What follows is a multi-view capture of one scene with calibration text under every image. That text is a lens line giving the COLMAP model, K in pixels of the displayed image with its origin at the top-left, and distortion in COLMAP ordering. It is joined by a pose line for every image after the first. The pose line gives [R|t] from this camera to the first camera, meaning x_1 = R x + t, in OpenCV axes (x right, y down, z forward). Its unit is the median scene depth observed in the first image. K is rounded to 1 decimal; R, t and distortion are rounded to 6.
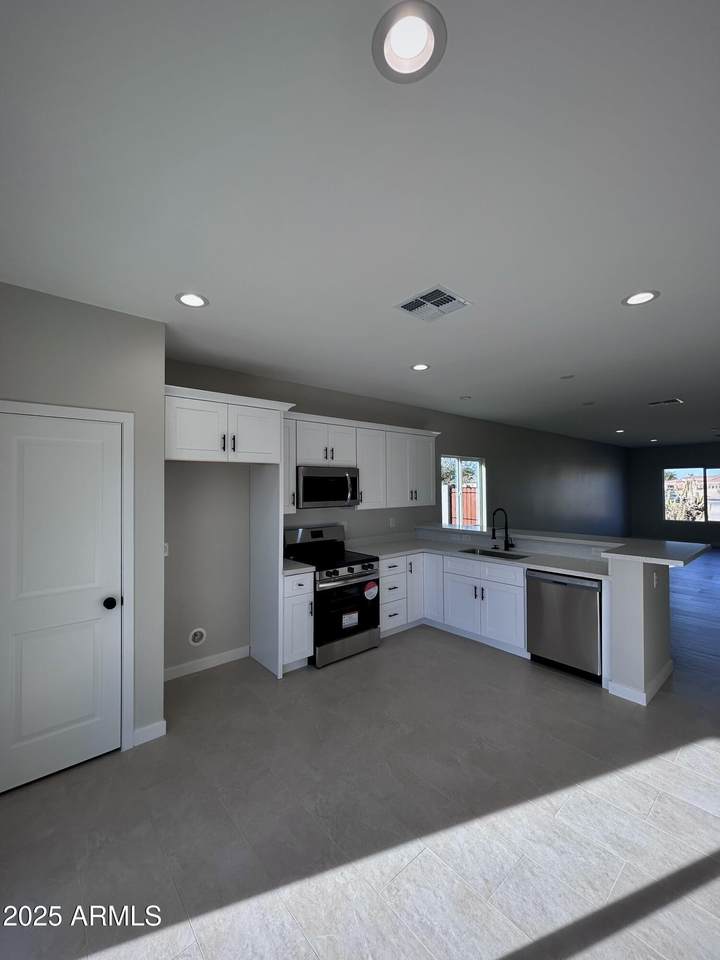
lens RADIAL K [[386.7, 0, 359.9], [0, 386.7, 477.5], [0, 0, 1]] dist [-0.004684, 0.000826]
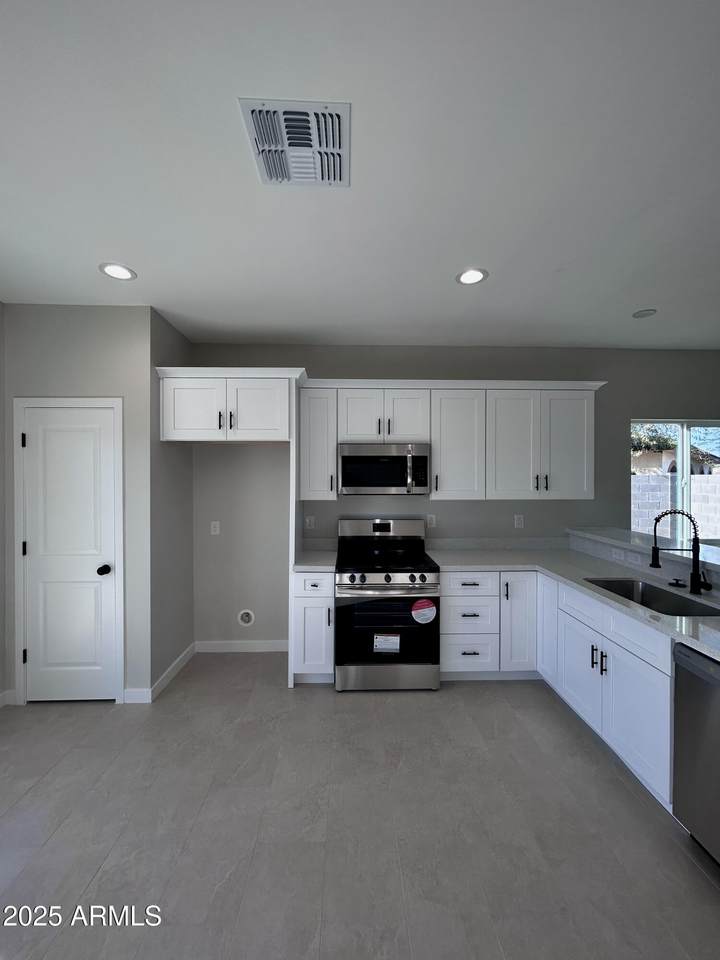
lens RADIAL K [[386.7, 0, 361.0], [0, 386.7, 478.0], [0, 0, 1]] dist [-0.004684, 0.000826]
pose [[0.778854, 0.011037, -0.627108, 0.408695], [0.009132, 0.999540, 0.028934, 0.021185], [0.627138, -0.028262, 0.778395, 0.386636]]
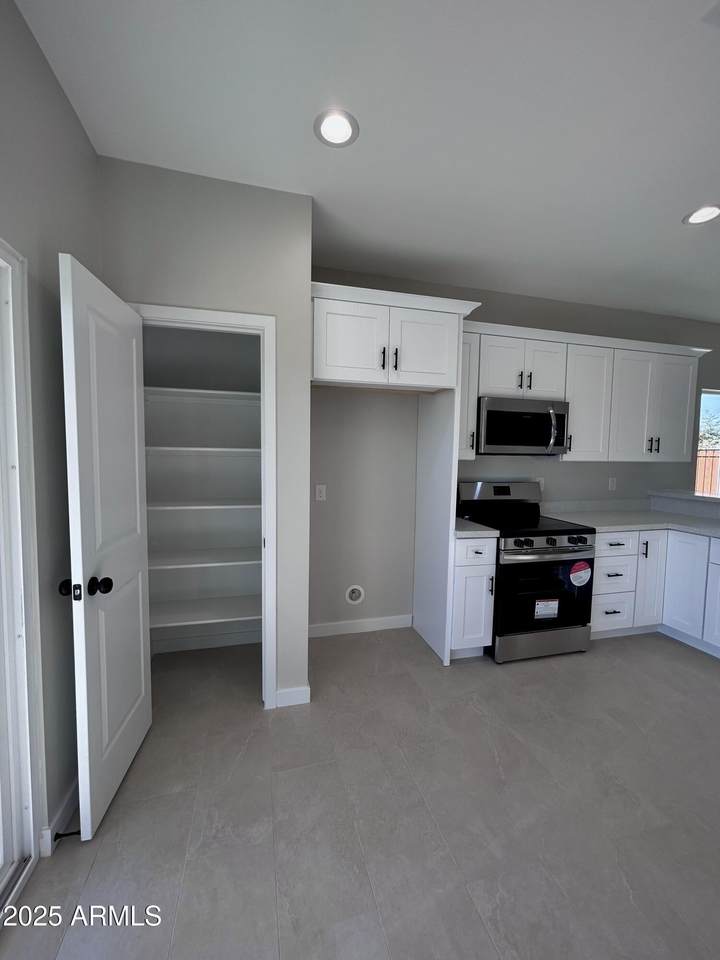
lens RADIAL K [[386.7, 0, 359.7], [0, 386.7, 478.2], [0, 0, 1]] dist [-0.004684, 0.000826]
pose [[0.901273, 0.051092, -0.430229, -0.041680], [-0.012015, 0.995588, 0.093061, 0.061513], [0.433086, -0.078704, 0.897910, 0.218759]]
